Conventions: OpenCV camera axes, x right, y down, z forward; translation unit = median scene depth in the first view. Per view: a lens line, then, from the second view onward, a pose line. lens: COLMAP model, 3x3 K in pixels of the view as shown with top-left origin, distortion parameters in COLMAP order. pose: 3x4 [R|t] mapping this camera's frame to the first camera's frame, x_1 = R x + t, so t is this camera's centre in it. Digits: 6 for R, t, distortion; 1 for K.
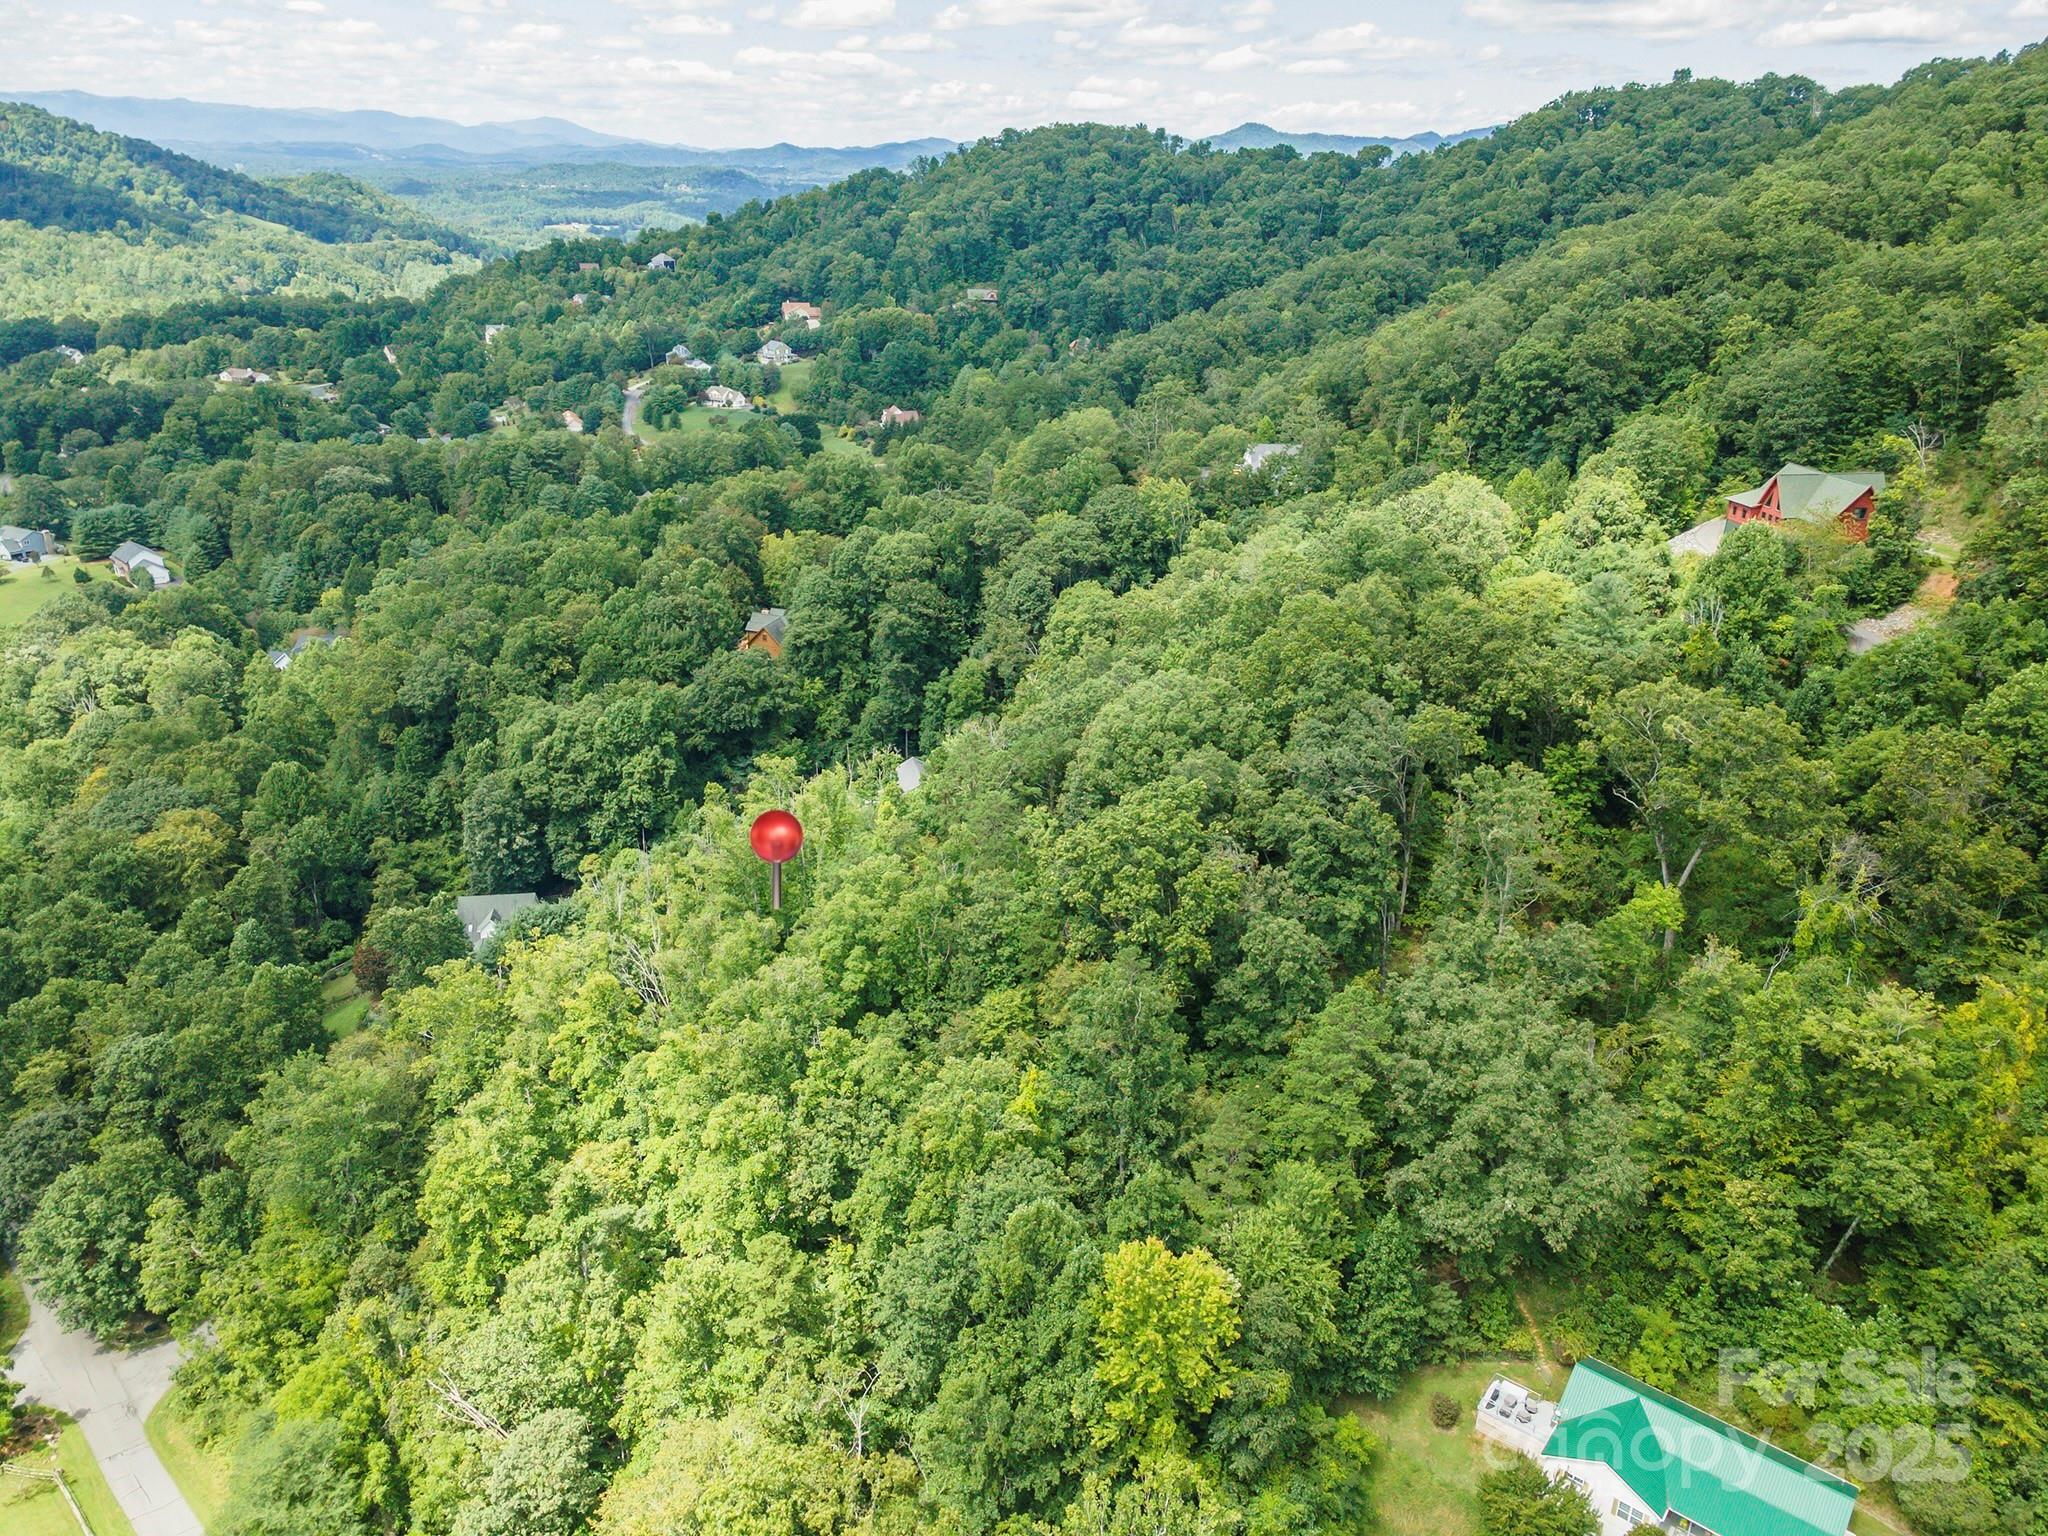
lens RADIAL K [[1484.2, 0, 1015.7], [0, 1484.2, 778.7], [0, 0, 1]] dist [0.039577, 0.020246]
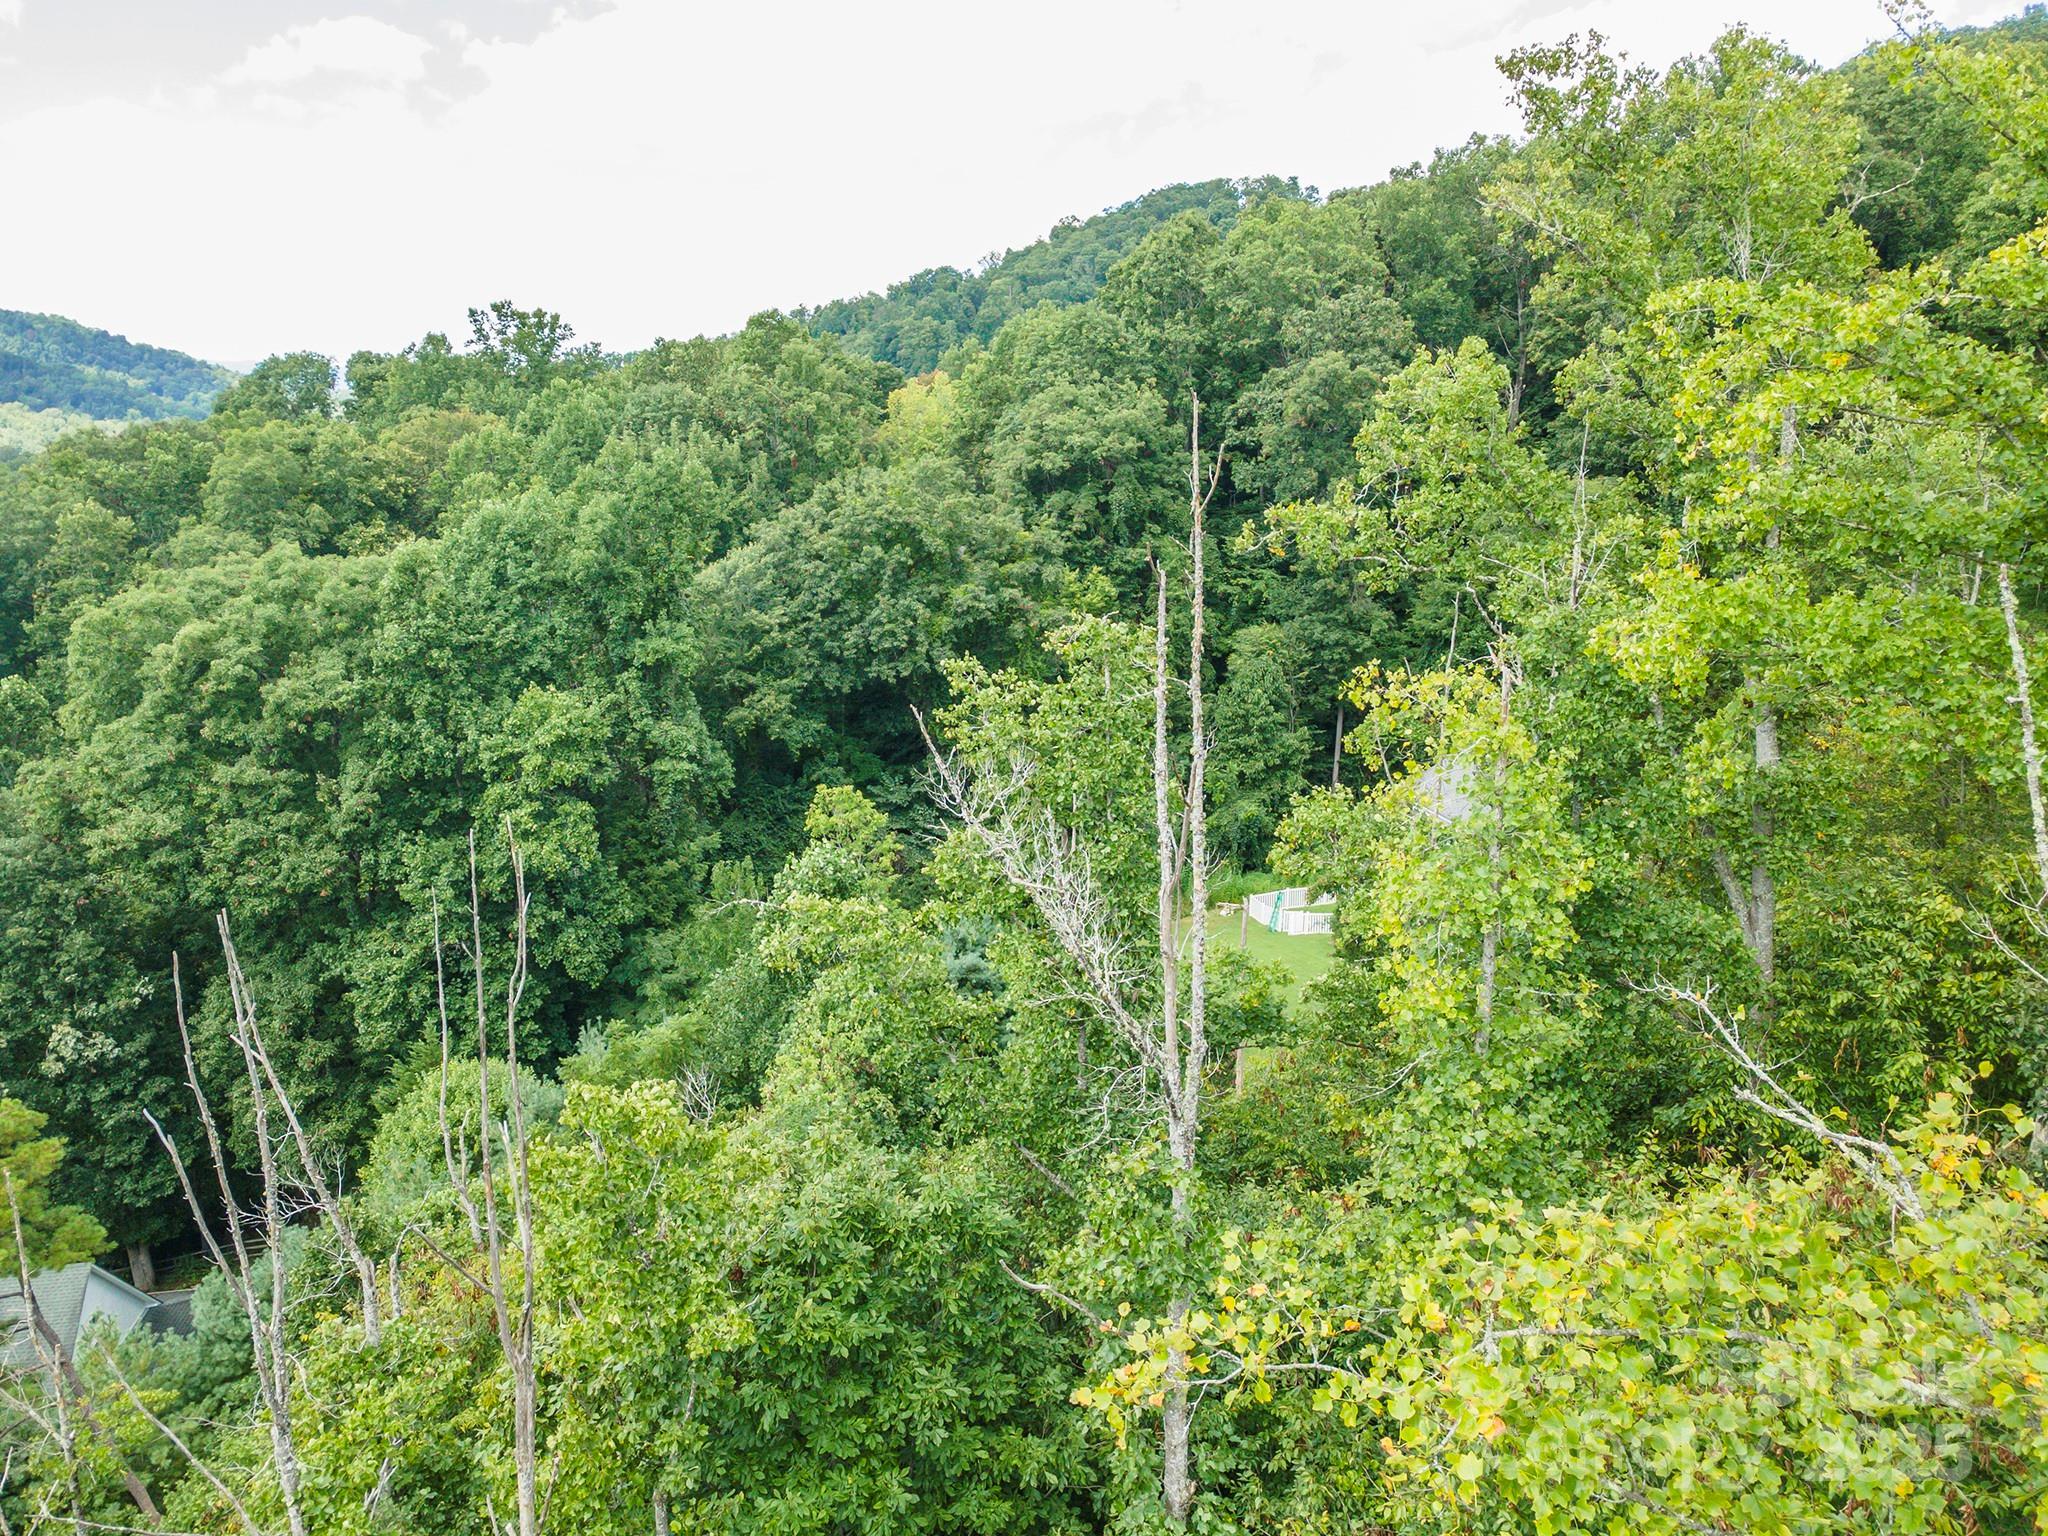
lens RADIAL K [[1484.2, 0, 1032.6], [0, 1484.2, 800.9], [0, 0, 1]] dist [0.039577, 0.020246]
pose [[0.999791, -0.019162, -0.007173, -0.087624], [0.018115, 0.991986, -0.125042, 0.019071], [0.009512, 0.124886, 0.992125, 0.388235]]
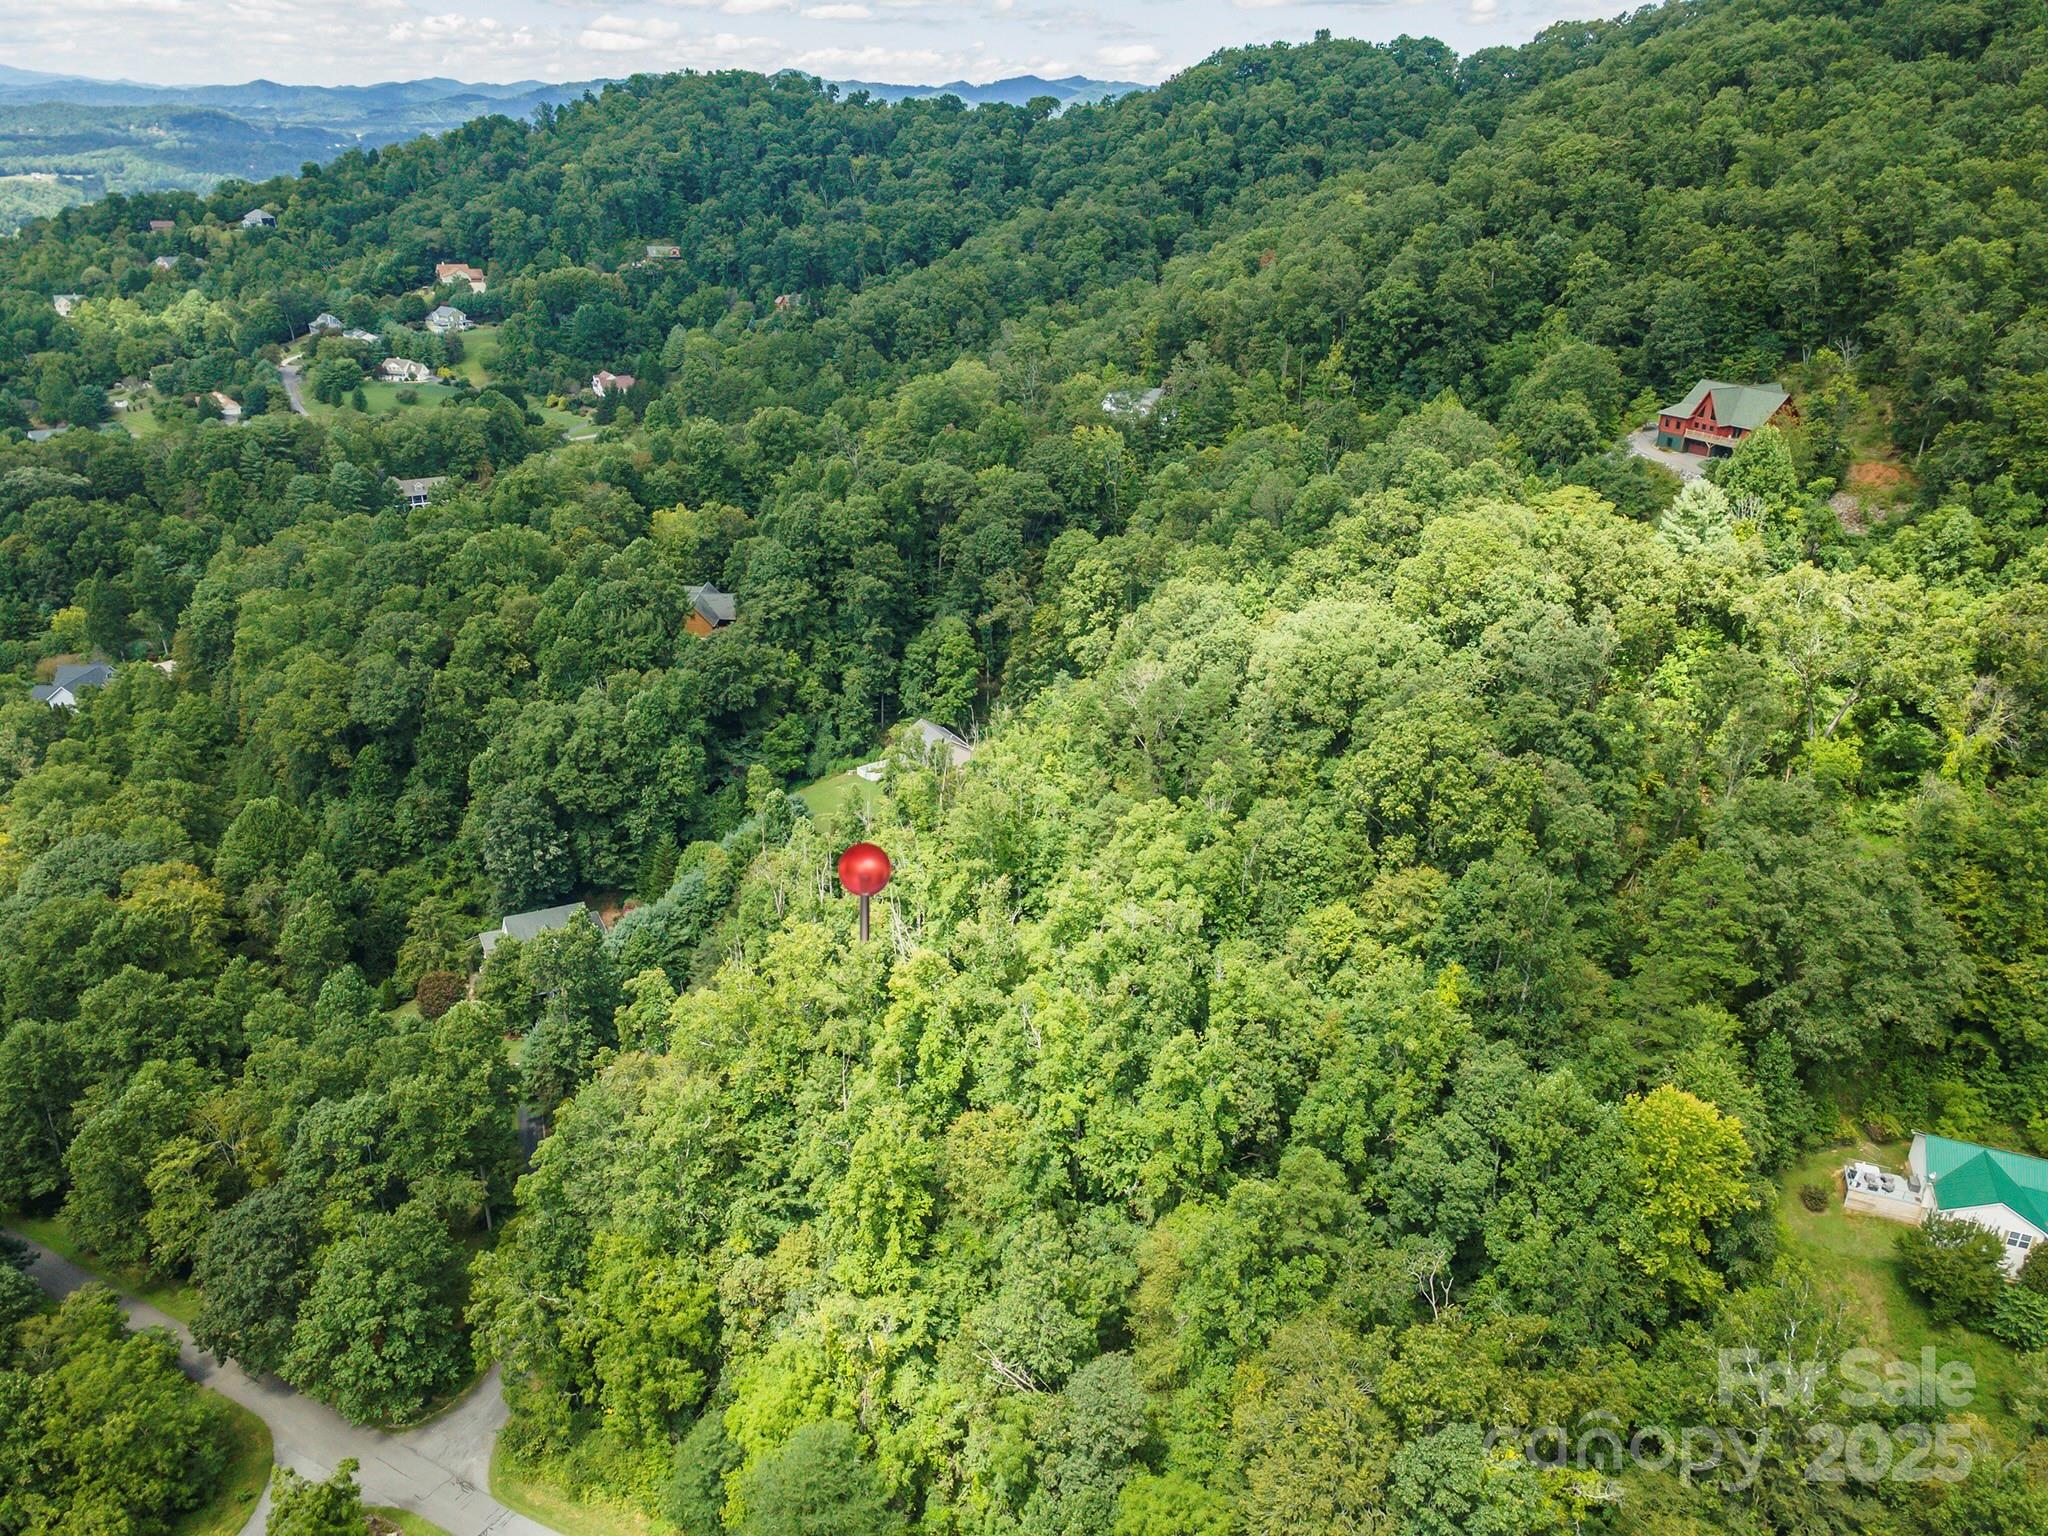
lens RADIAL K [[1484.2, 0, 1017.2], [0, 1484.2, 781.7], [0, 0, 1]] dist [0.039577, 0.020246]
pose [[0.958481, -0.118751, 0.259252, -0.151850], [0.110741, 0.992815, 0.045341, -0.006066], [-0.262773, -0.014748, 0.964745, 0.008397]]
